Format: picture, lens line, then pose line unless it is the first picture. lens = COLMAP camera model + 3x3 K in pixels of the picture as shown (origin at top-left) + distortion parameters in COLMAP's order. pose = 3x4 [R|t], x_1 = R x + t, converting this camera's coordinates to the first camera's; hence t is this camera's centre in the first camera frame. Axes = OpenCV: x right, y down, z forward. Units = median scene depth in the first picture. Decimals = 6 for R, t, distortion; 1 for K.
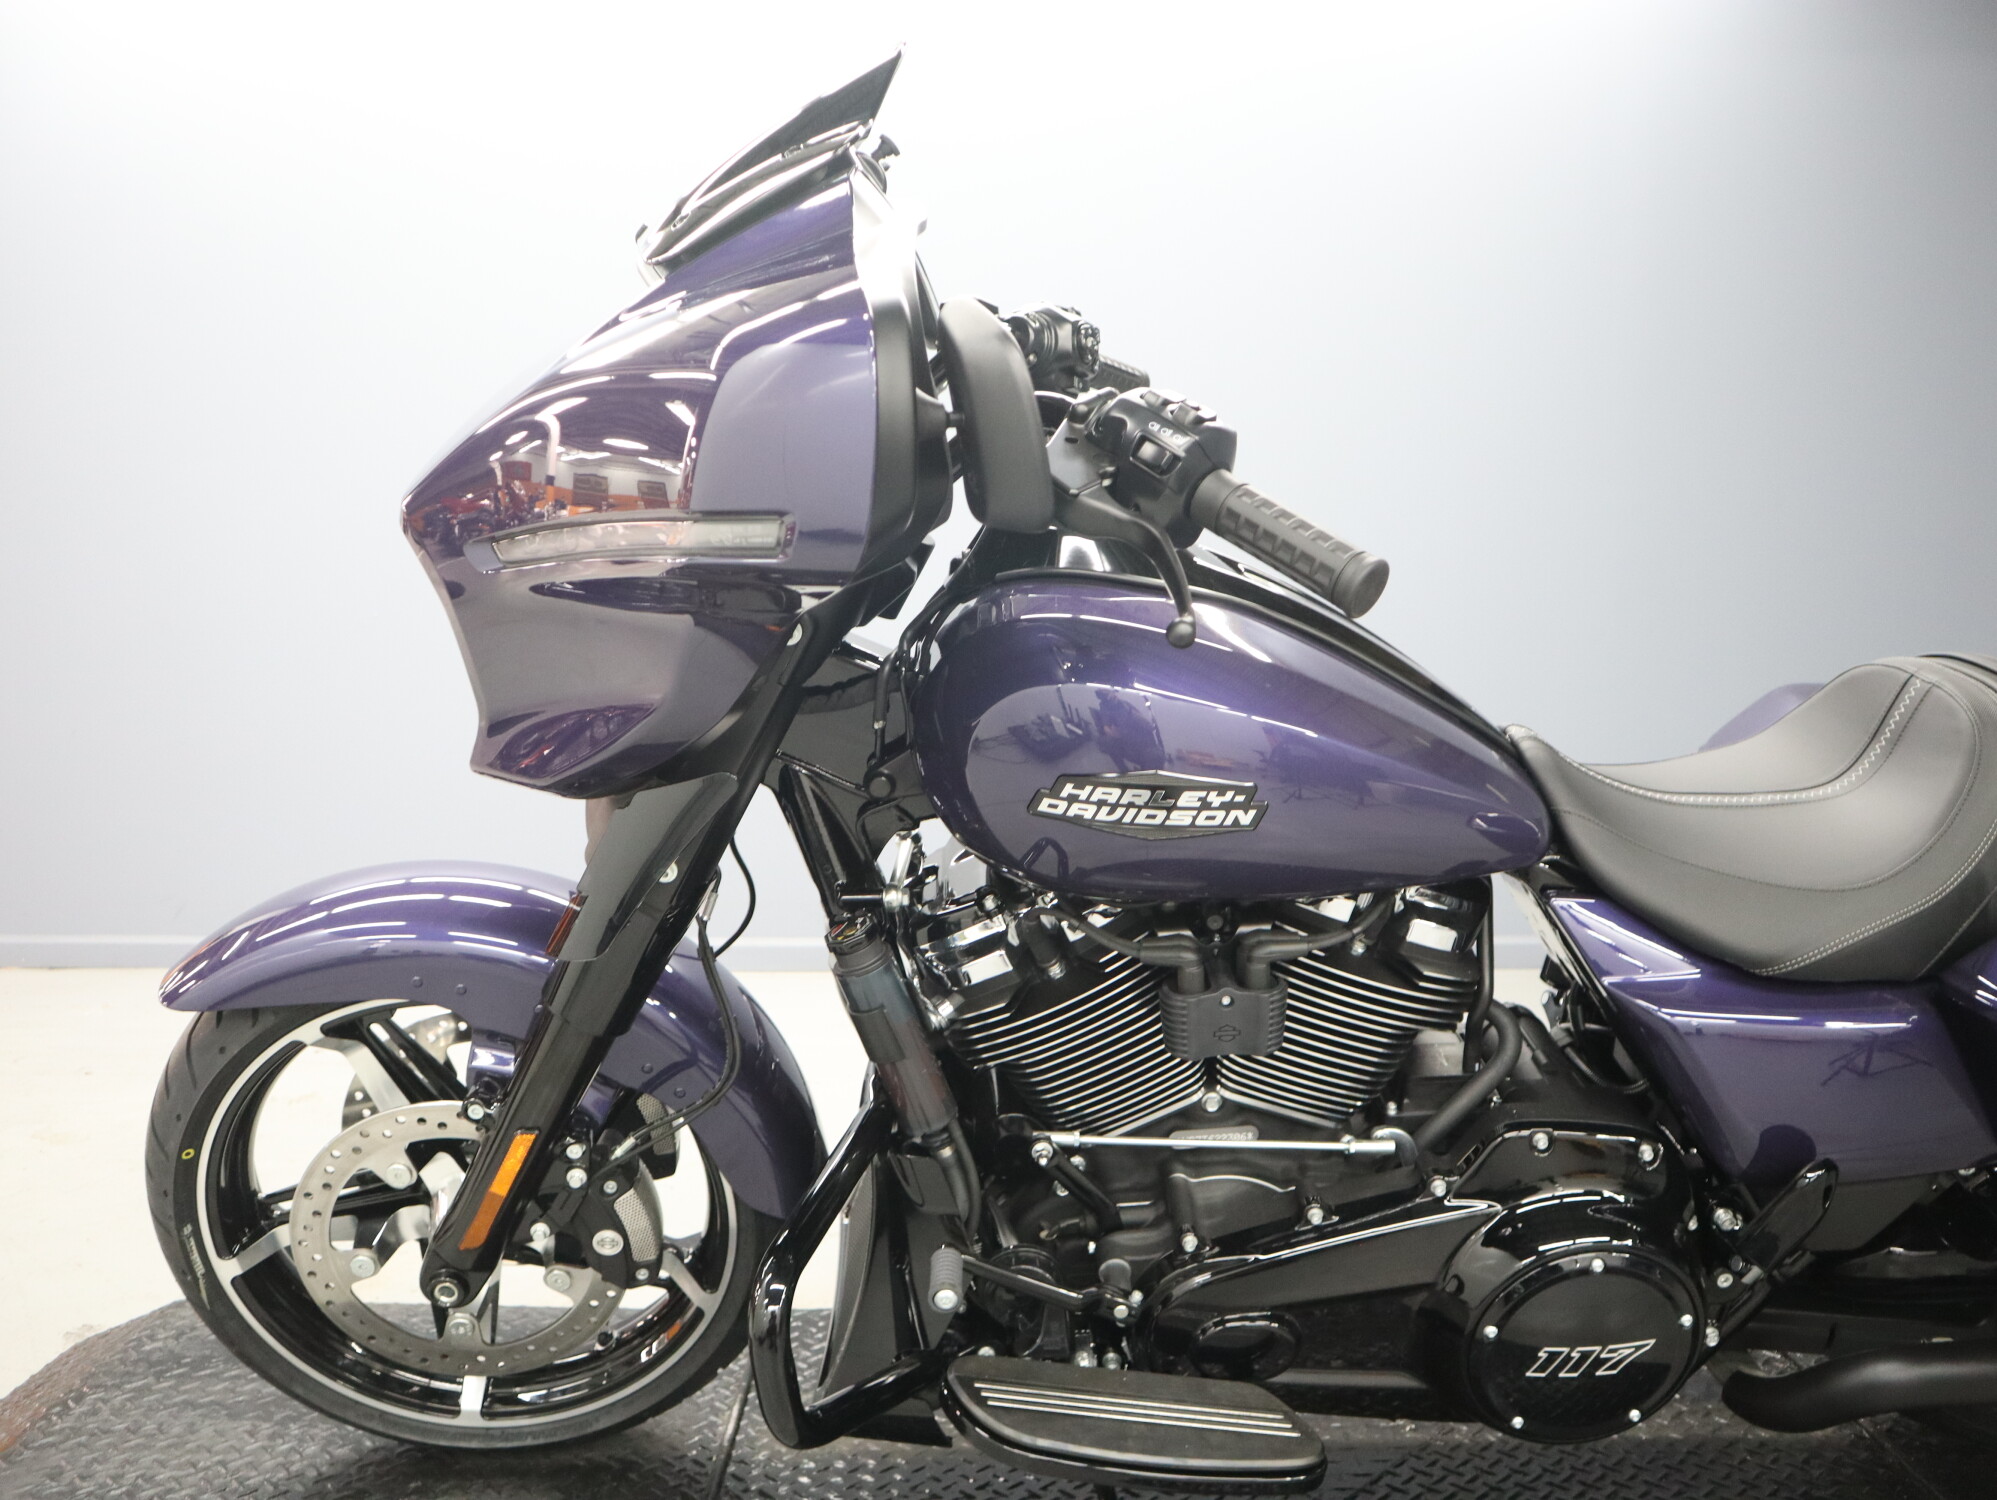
lens RADIAL K [[1563.6, 0, 987.1], [0, 1563.6, 747.3], [0, 0, 1]] dist [-0.122458, 0.075978]
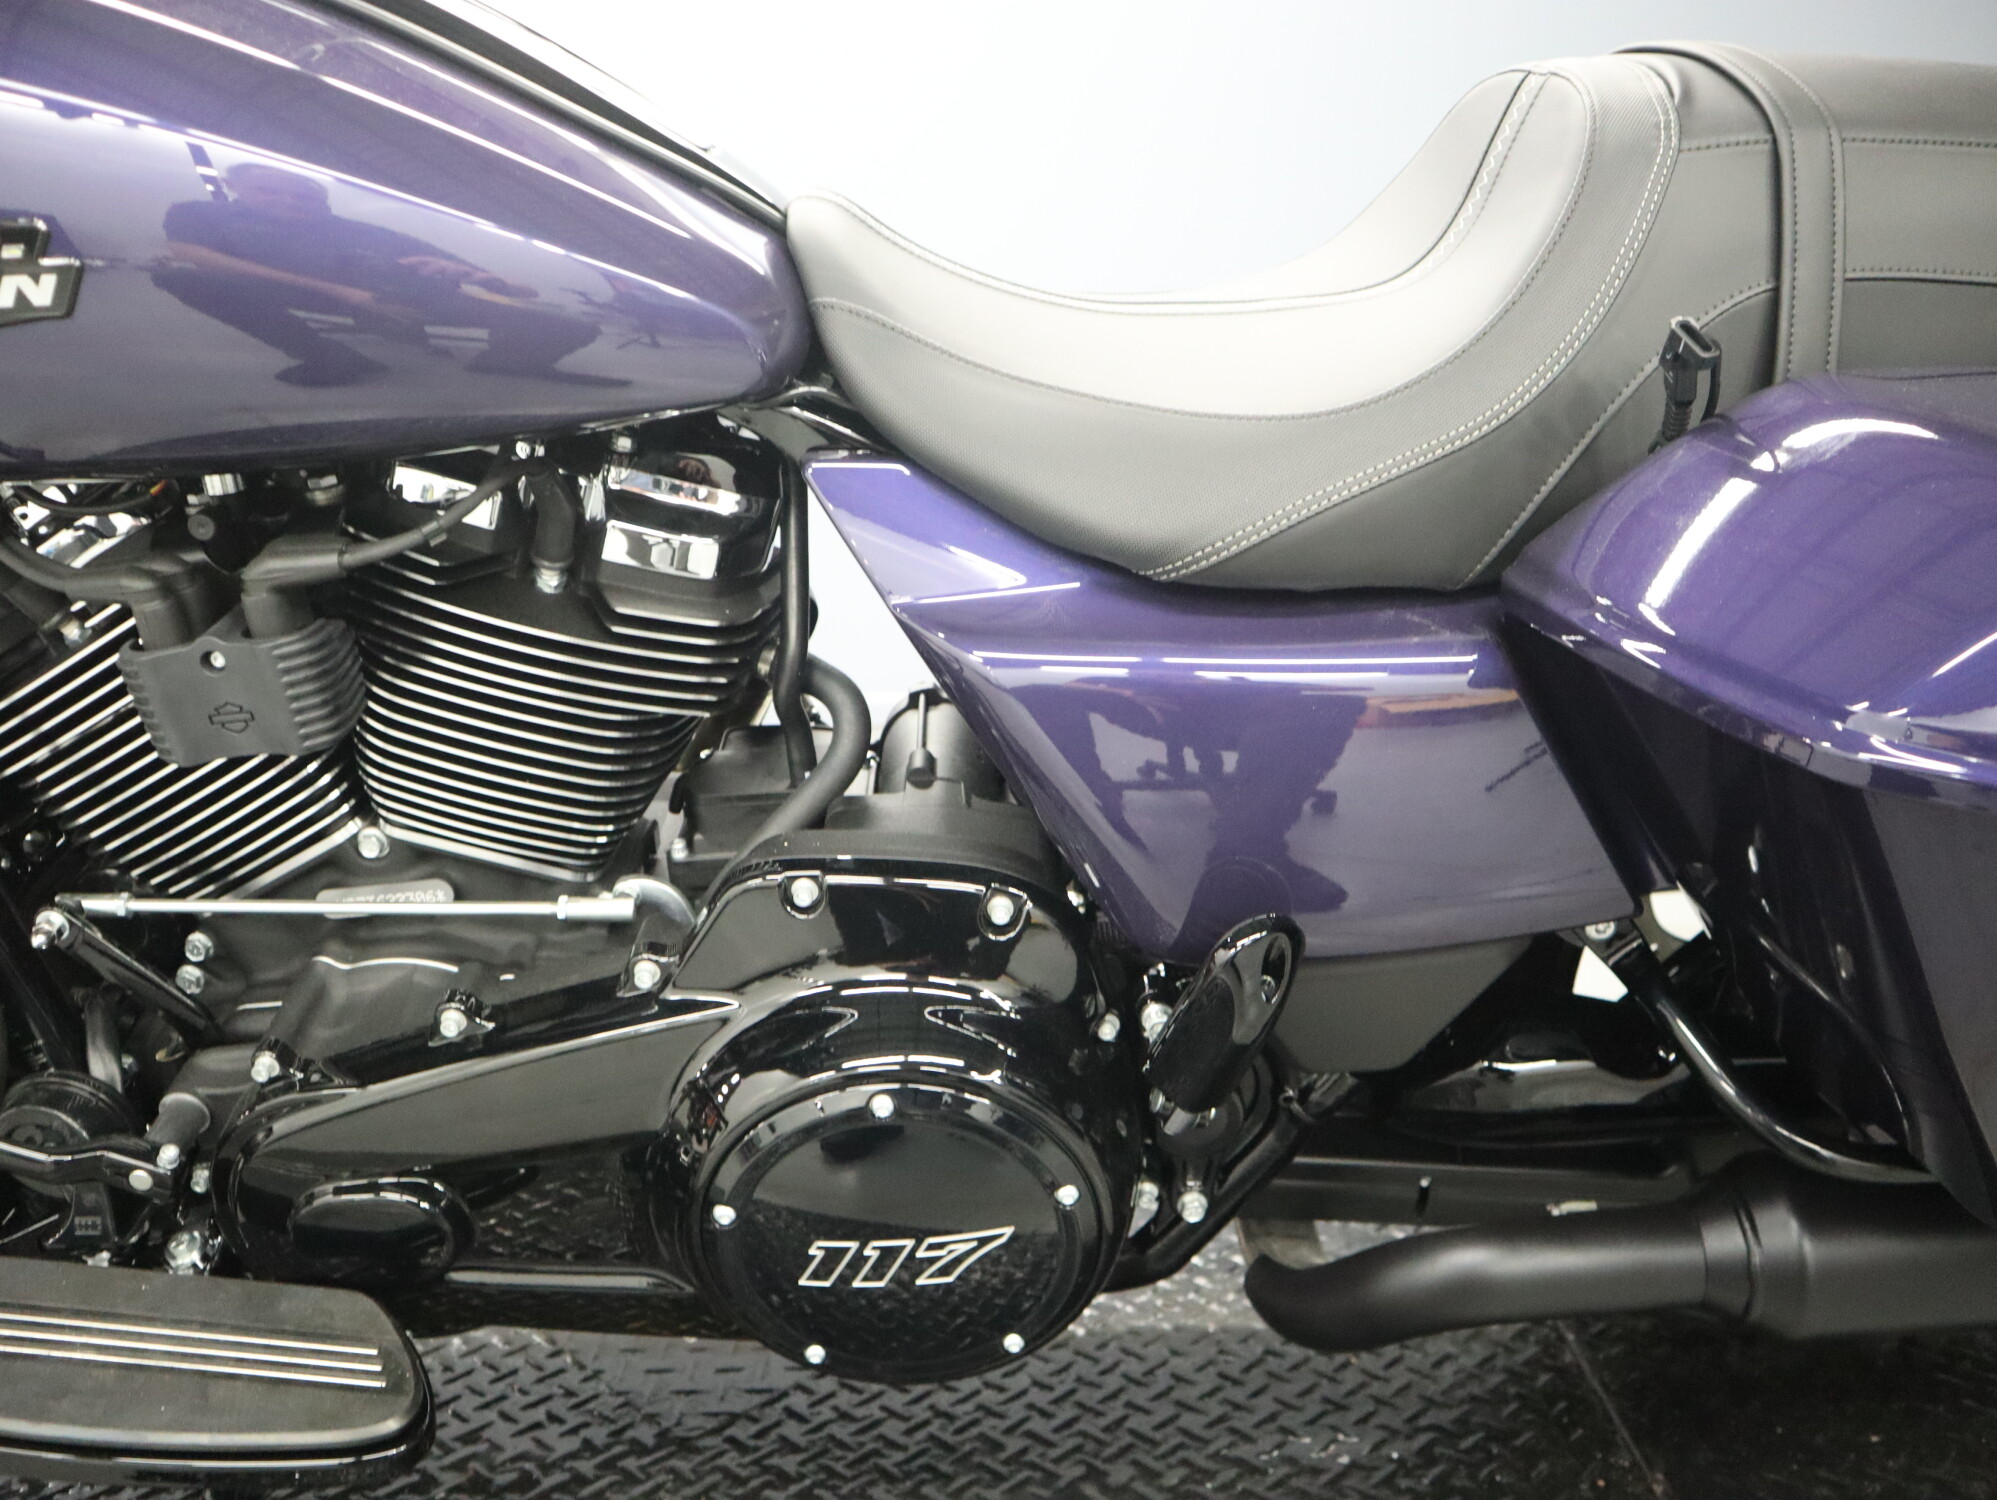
lens RADIAL K [[1563.6, 0, 1004.3], [0, 1563.6, 754.0], [0, 0, 1]] dist [-0.122458, 0.075978]
pose [[0.999385, -0.032668, -0.012731, 0.425128], [0.034079, 0.990435, 0.133707, 0.123965], [0.008242, -0.134058, 0.990939, 0.409145]]
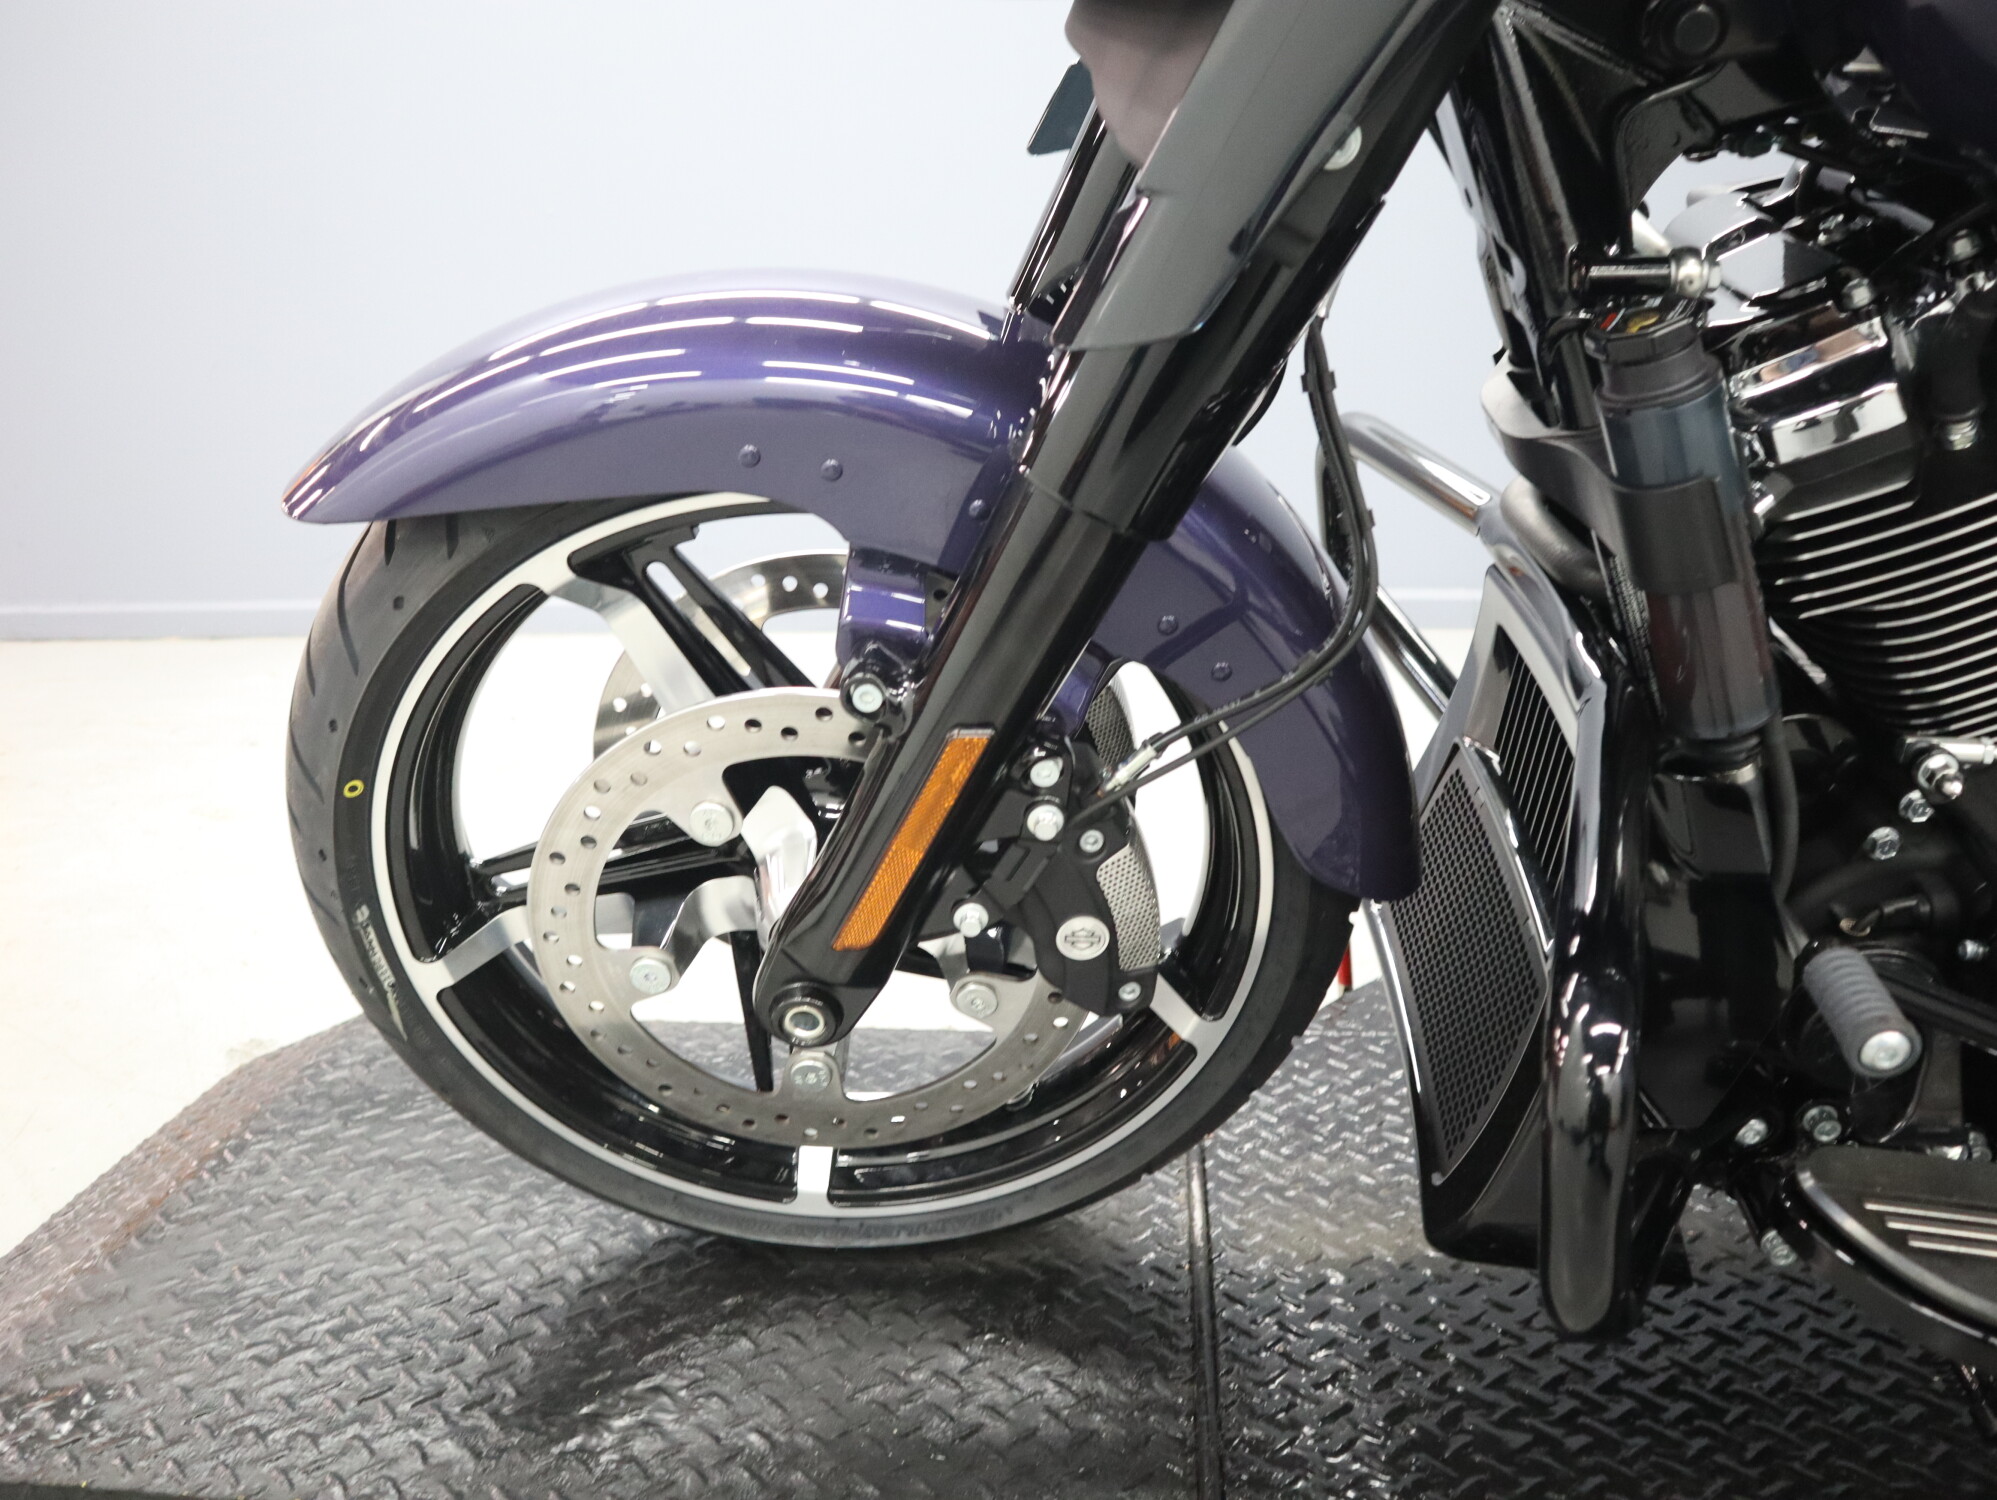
lens RADIAL K [[1563.6, 0, 977.8], [0, 1563.6, 742.8], [0, 0, 1]] dist [-0.122458, 0.075978]
pose [[0.994620, 0.005899, -0.103426, -0.234877], [0.013282, 0.982876, 0.183790, 0.150896], [0.102739, -0.184175, 0.977509, 0.462668]]
